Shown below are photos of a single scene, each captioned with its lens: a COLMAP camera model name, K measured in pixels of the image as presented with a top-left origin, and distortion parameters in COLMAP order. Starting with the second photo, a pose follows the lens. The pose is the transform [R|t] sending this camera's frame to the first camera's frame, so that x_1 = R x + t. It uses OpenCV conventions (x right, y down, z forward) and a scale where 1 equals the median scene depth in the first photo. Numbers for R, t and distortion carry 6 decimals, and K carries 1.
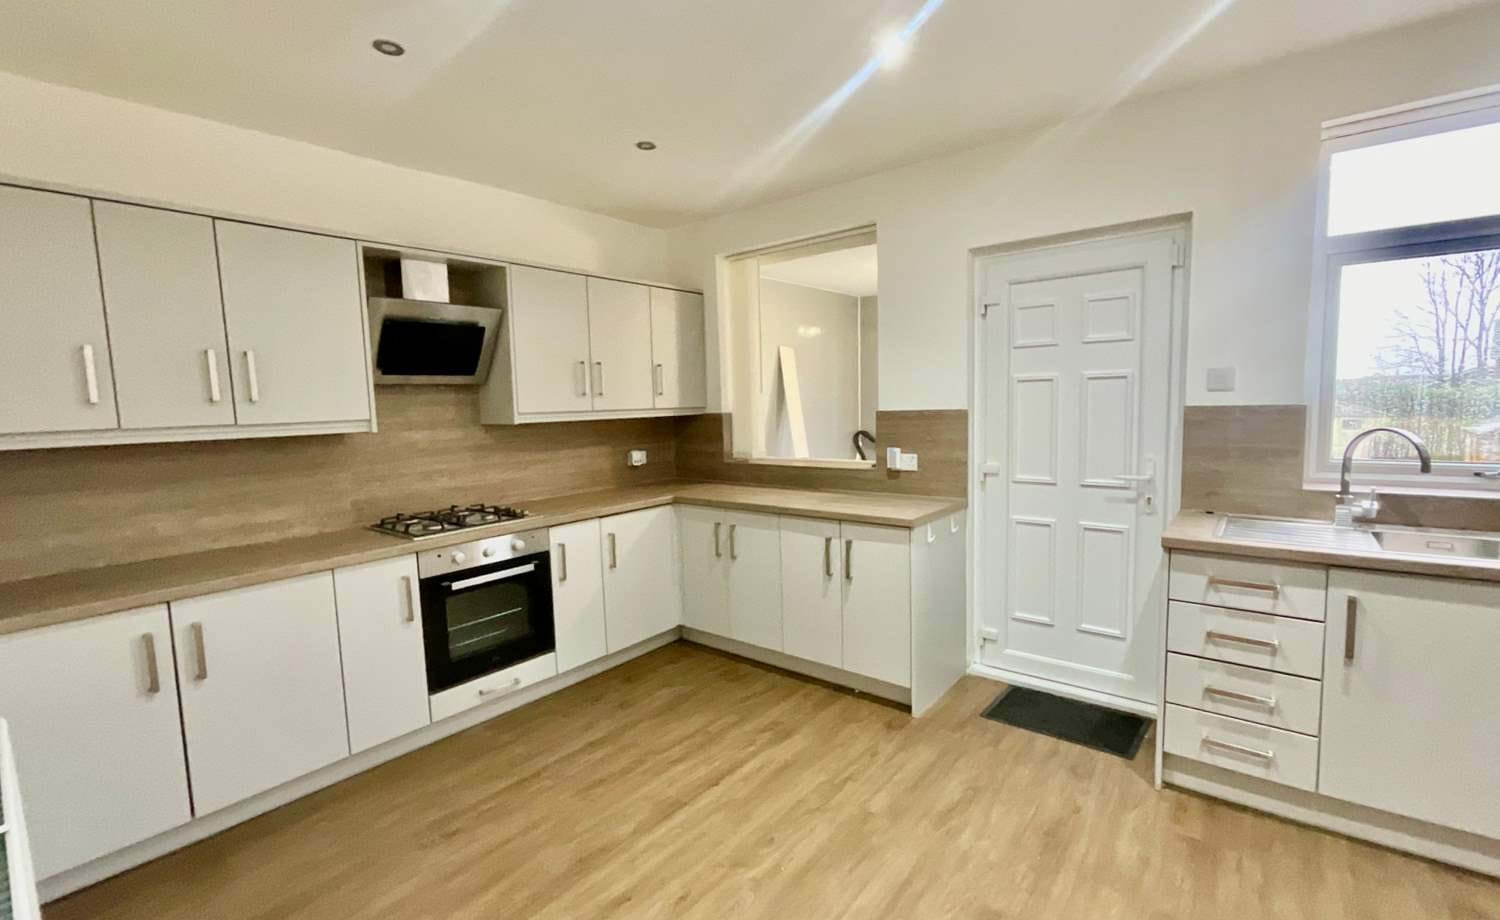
lens RADIAL K [[657.1, 0, 750.0], [0, 657.1, 460.0], [0, 0, 1]] dist [-0.000884, -0.000260]
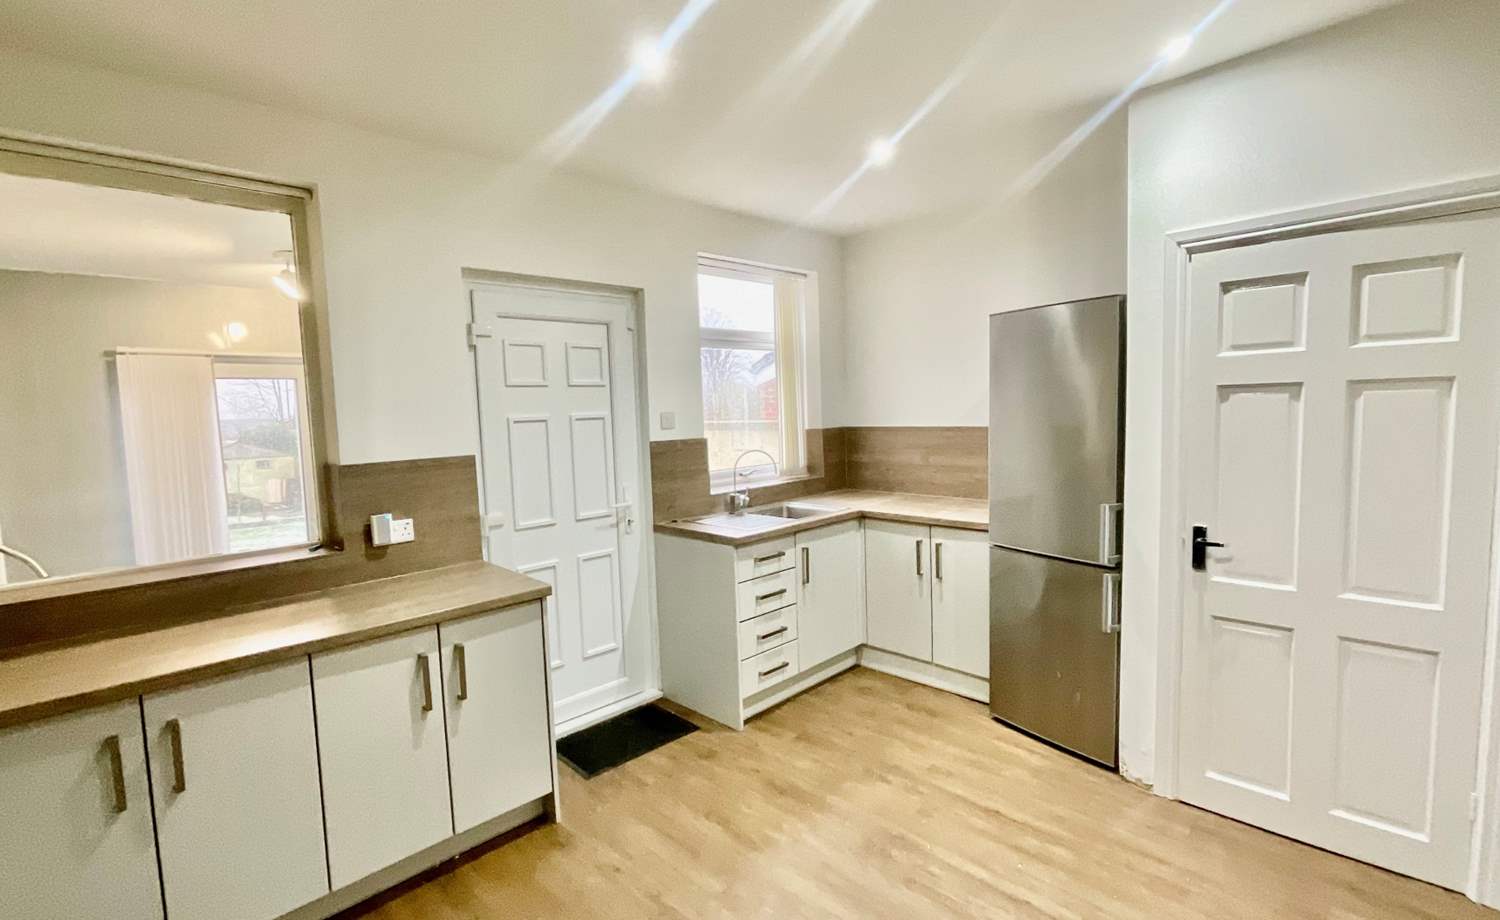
lens RADIAL K [[669.8, 0, 746.2], [0, 669.8, 463.6], [0, 0, 1]] dist [-0.003910, -0.001656]
pose [[0.112738, -0.055428, 0.992078, -0.577614], [0.125064, 0.991294, 0.041172, -0.068524], [-0.985723, 0.119431, 0.118689, 0.657042]]
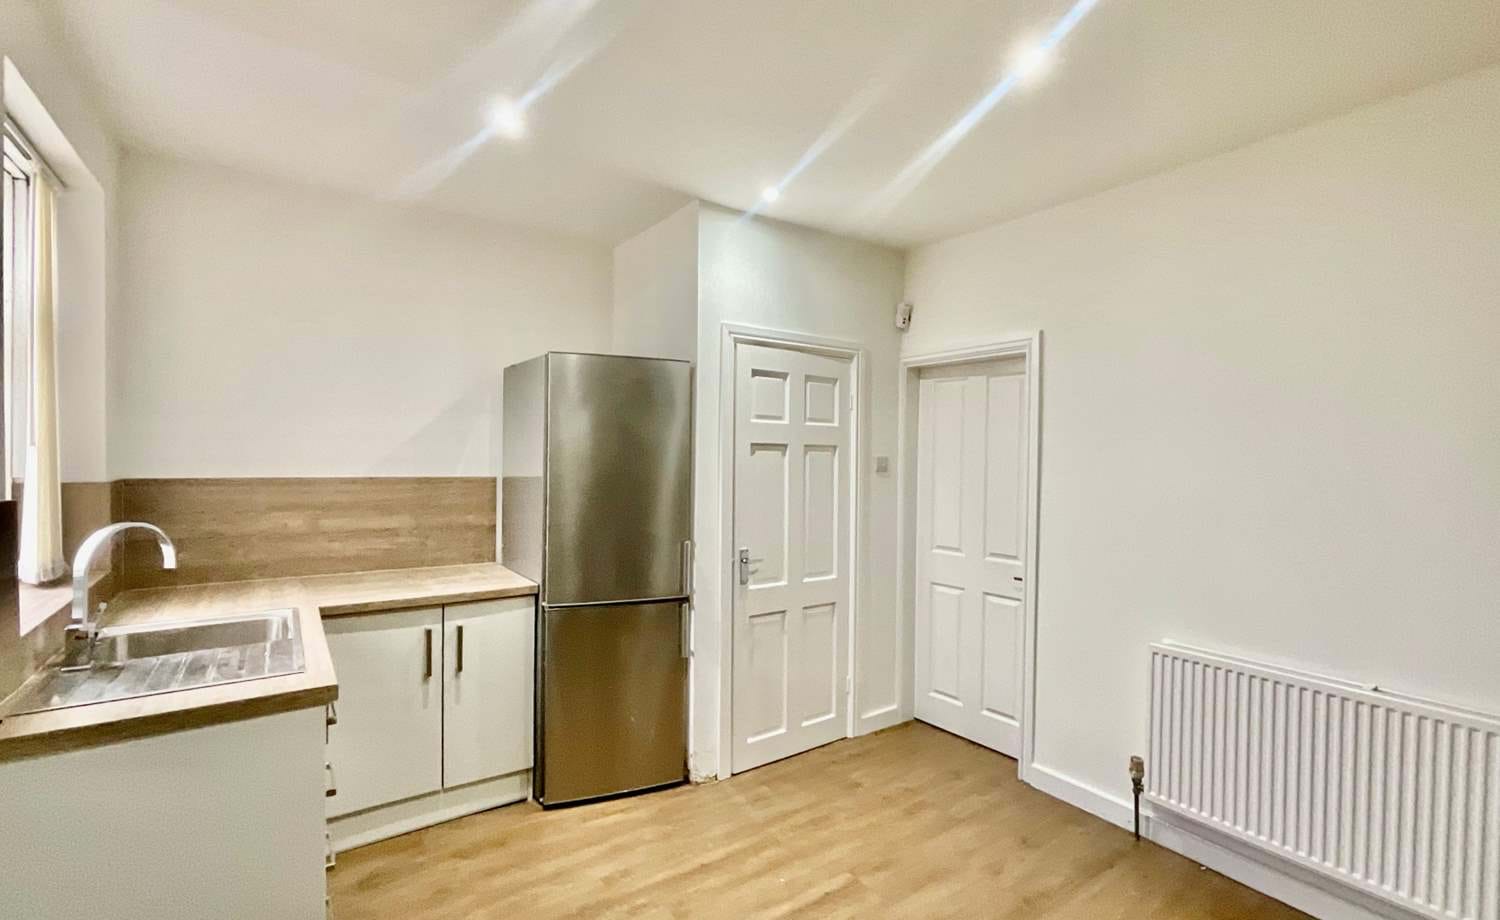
lens RADIAL K [[669.8, 0, 746.2], [0, 669.8, 463.6], [0, 0, 1]] dist [-0.003910, -0.001656]
pose [[-0.961000, 0.017169, 0.276015, -0.009541], [0.044987, 0.994482, 0.094772, -0.128004], [-0.272865, 0.103493, -0.956470, 1.227787]]
